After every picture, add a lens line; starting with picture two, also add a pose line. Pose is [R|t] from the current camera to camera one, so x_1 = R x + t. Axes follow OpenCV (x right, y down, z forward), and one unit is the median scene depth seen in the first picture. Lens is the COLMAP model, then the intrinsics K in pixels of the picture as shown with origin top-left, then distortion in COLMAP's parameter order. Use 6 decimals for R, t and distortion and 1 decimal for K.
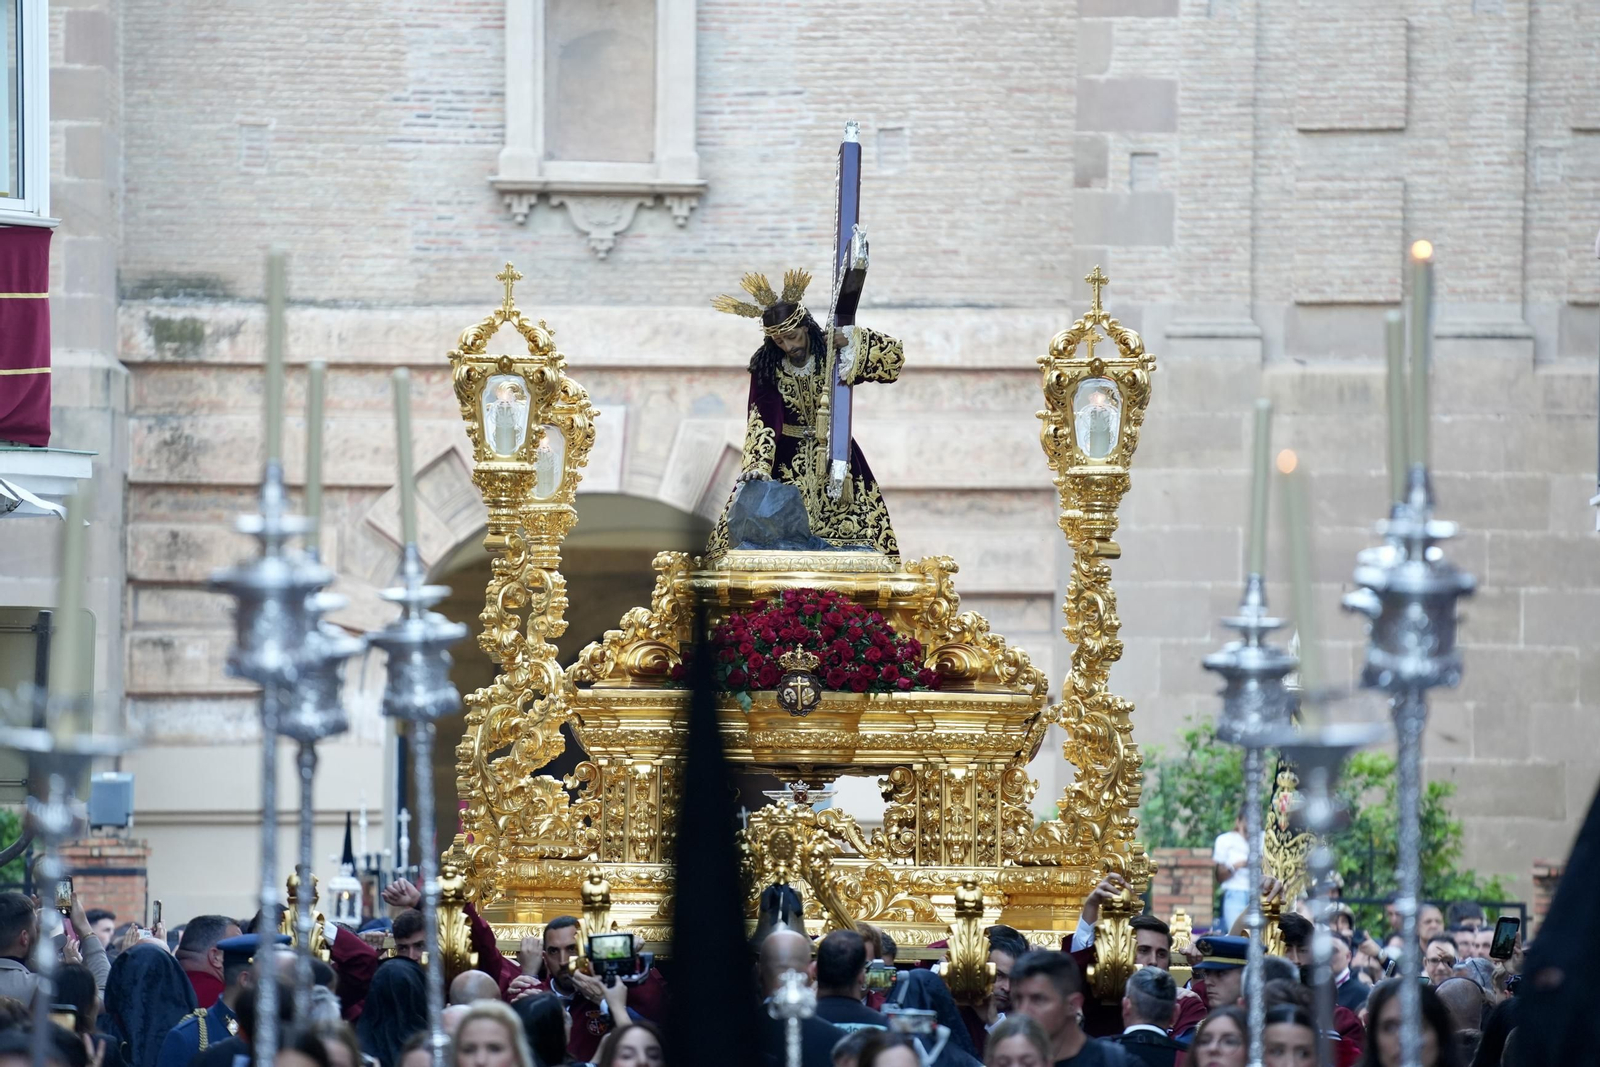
lens RADIAL K [[9280.2, 0, 798.4], [0, 9280.2, 534.1], [0, 0, 1]] dist [2.425991, 0.000000]
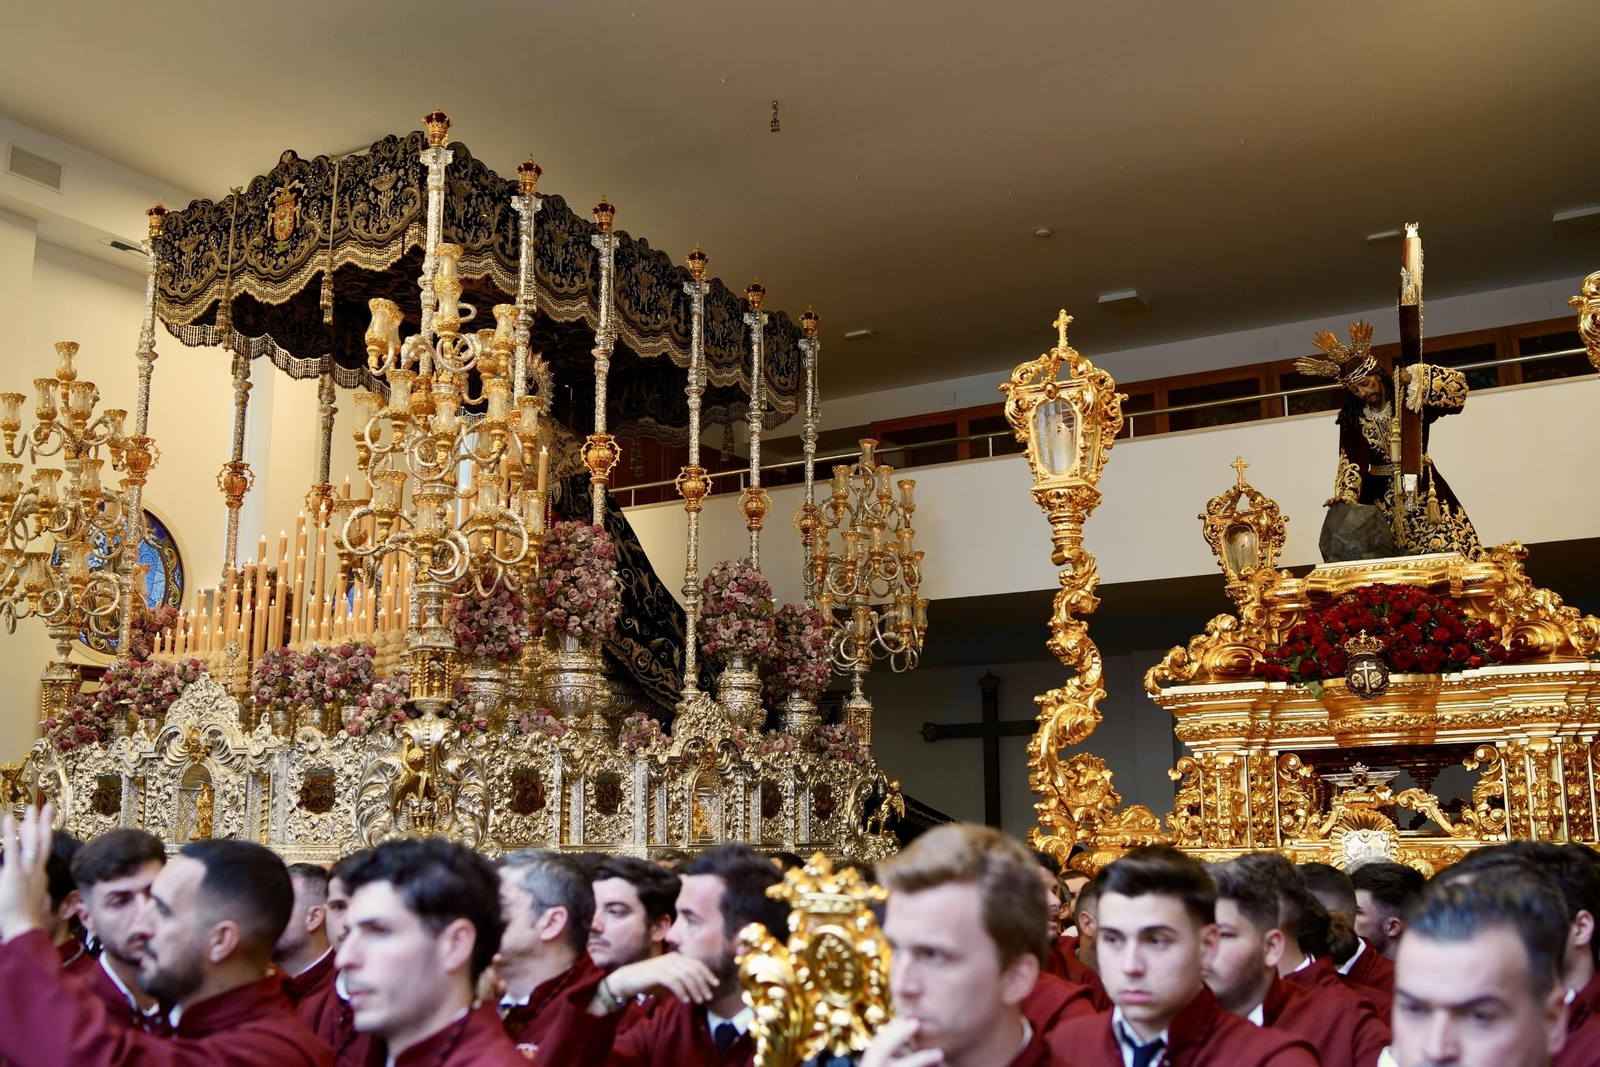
lens RADIAL K [[1591.9, 0, 798.4], [0, 1591.9, 535.3], [0, 0, 1]] dist [-0.084237, 0.000000]
pose [[0.877864, -0.108482, -0.466462, 0.027595], [0.041541, 0.987584, -0.151497, 0.025192], [0.477106, 0.113616, 0.871471, 0.812711]]
